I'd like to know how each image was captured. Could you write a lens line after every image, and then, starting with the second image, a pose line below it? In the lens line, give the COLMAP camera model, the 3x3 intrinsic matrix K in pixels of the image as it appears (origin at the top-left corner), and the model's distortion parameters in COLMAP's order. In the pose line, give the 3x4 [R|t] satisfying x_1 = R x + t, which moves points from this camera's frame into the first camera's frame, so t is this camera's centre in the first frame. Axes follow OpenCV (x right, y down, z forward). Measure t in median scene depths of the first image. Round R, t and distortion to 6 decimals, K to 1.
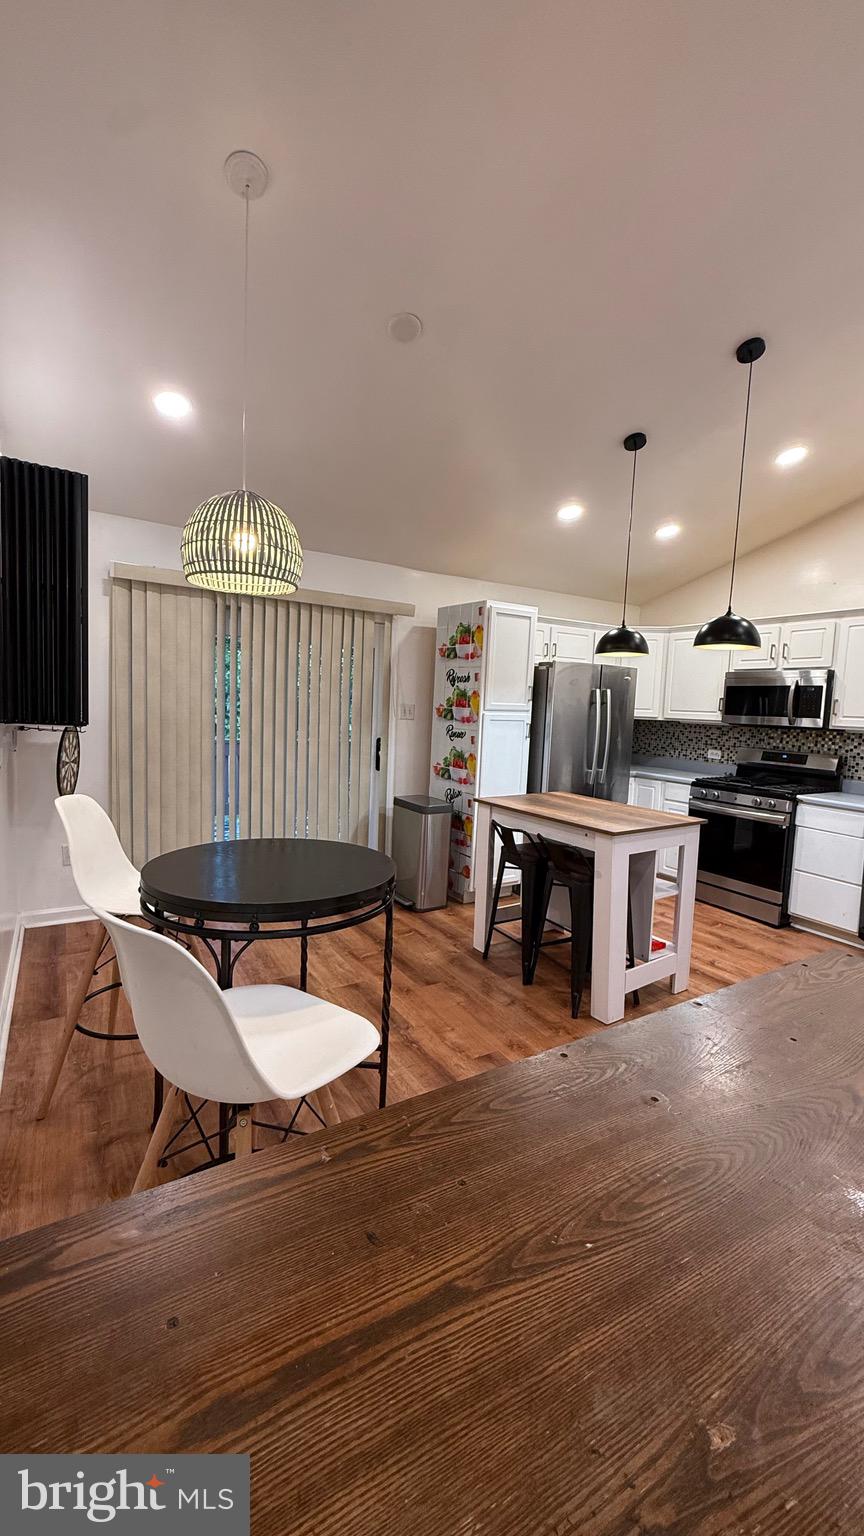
lens RADIAL K [[612.2, 0, 430.1], [0, 612.2, 762.8], [0, 0, 1]] dist [-0.000132, 0.000588]
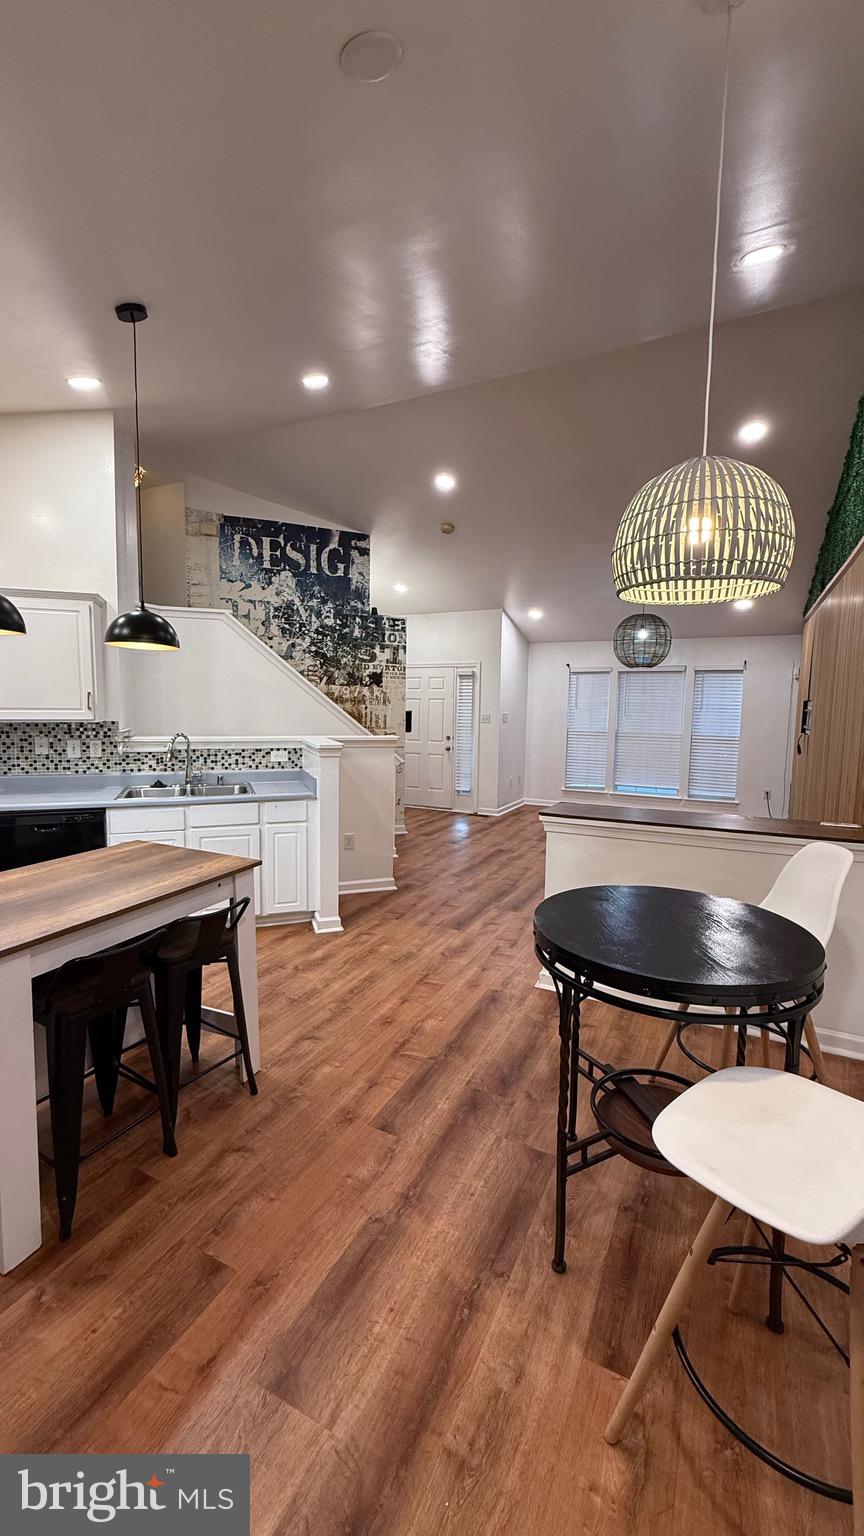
lens RADIAL K [[612.2, 0, 430.1], [0, 612.2, 762.8], [0, 0, 1]] dist [-0.000132, 0.000588]
pose [[-0.533691, -0.131388, 0.835411, -0.354529], [0.043020, 0.982360, 0.181982, -0.113772], [-0.844585, 0.133061, -0.518624, 0.777184]]
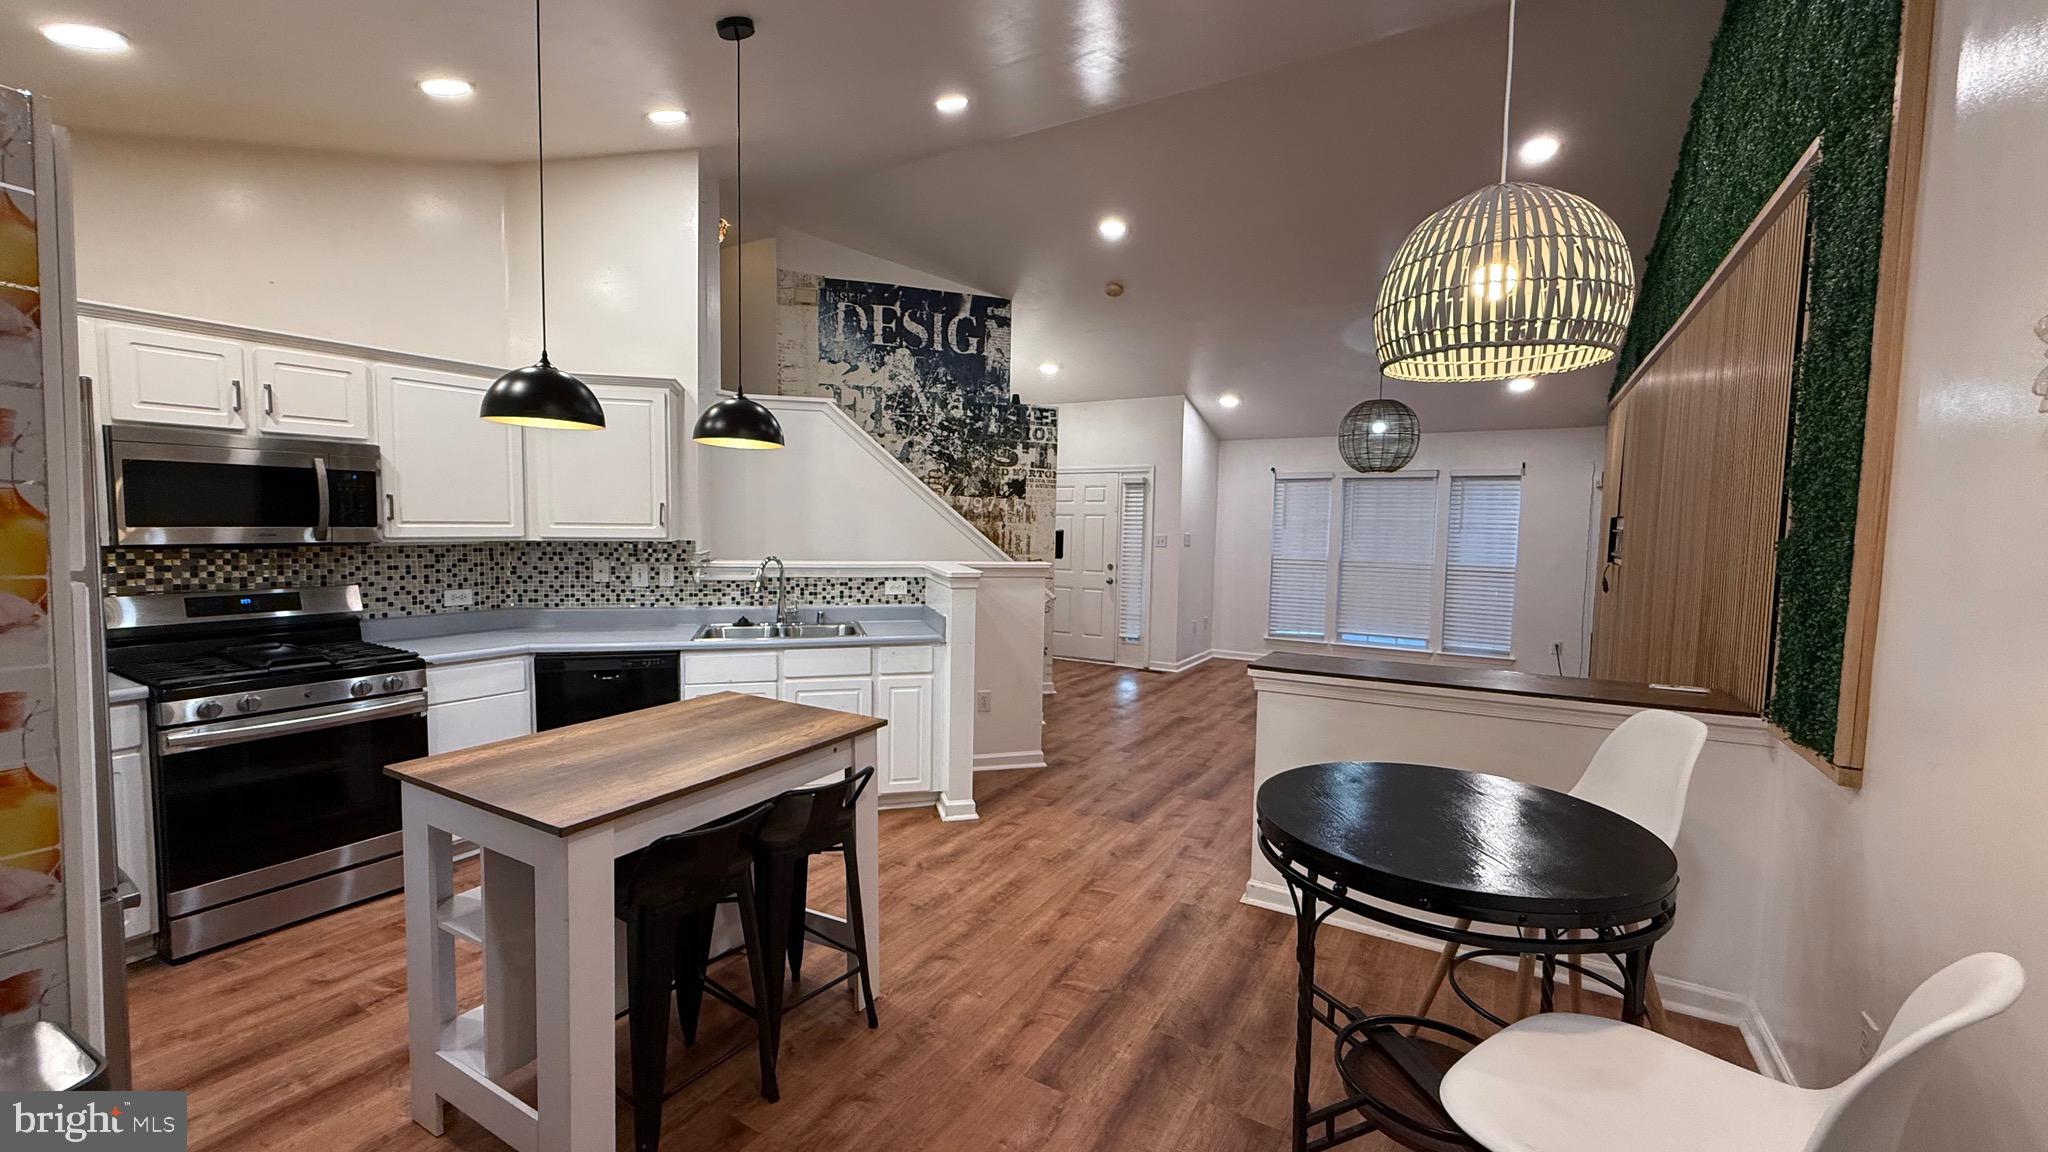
lens RADIAL K [[816.3, 0, 1016.5], [0, 816.3, 579.2], [0, 0, 1]] dist [-0.000132, 0.000588]
pose [[-0.468067, -0.112963, 0.876443, -0.350932], [0.046663, 0.987253, 0.152165, -0.111435], [-0.882460, 0.112121, -0.456829, 0.799861]]
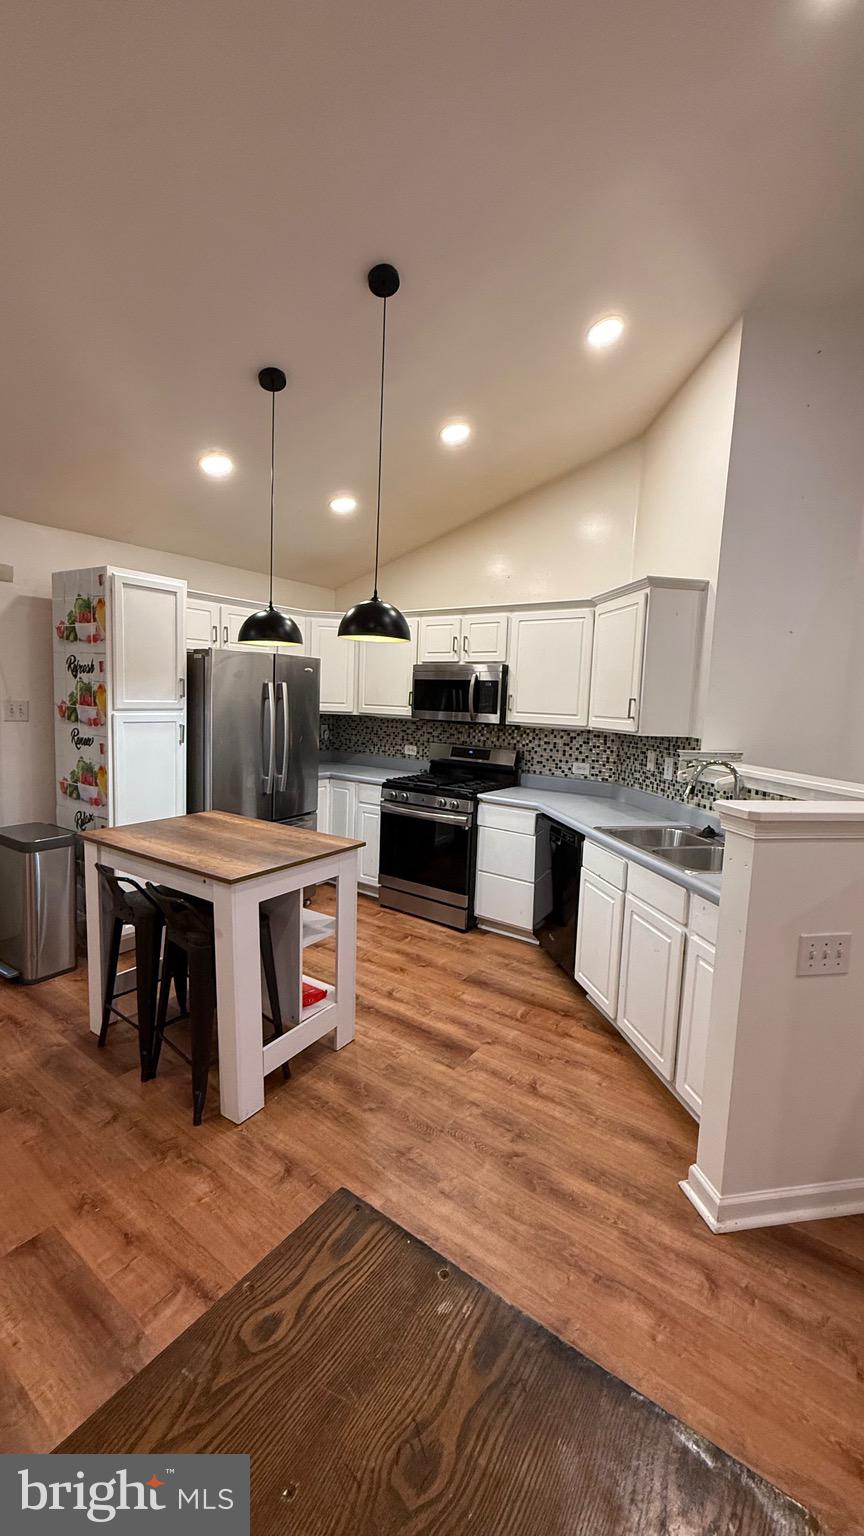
lens RADIAL K [[612.2, 0, 430.1], [0, 612.2, 762.8], [0, 0, 1]] dist [-0.000132, 0.000588]
pose [[0.922374, -0.045460, 0.383614, 0.153723], [0.035747, 0.998835, 0.032413, -0.029432], [-0.384641, -0.016184, 0.922925, 0.130552]]
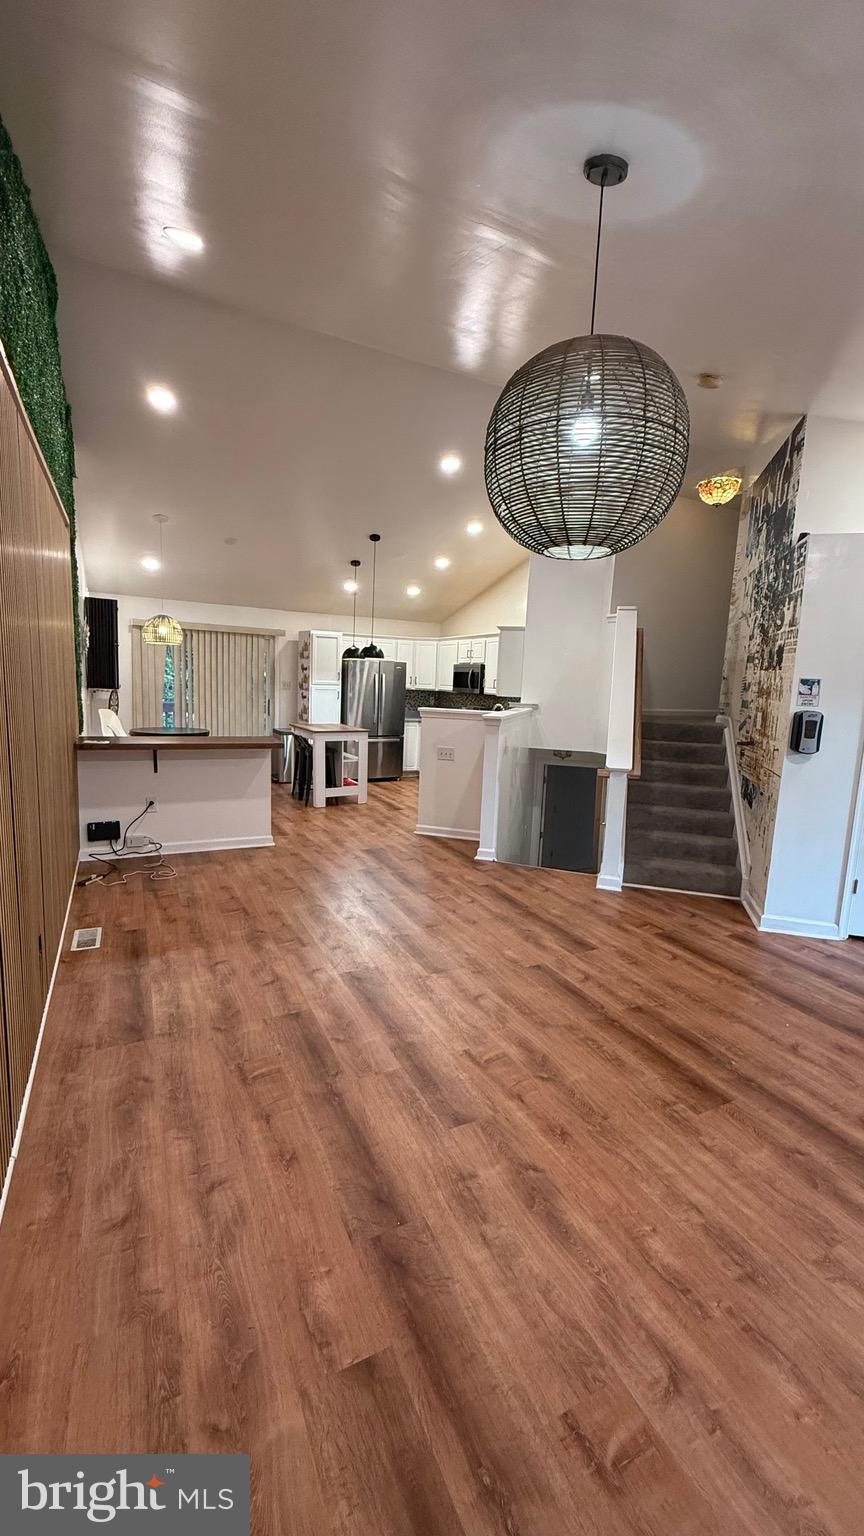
lens RADIAL K [[612.2, 0, 430.1], [0, 612.2, 762.8], [0, 0, 1]] dist [-0.000132, 0.000588]
pose [[0.996858, 0.010939, -0.078445, 0.627563], [-0.008143, 0.999323, 0.035866, 0.095132], [0.078784, -0.035114, 0.996273, -0.975913]]
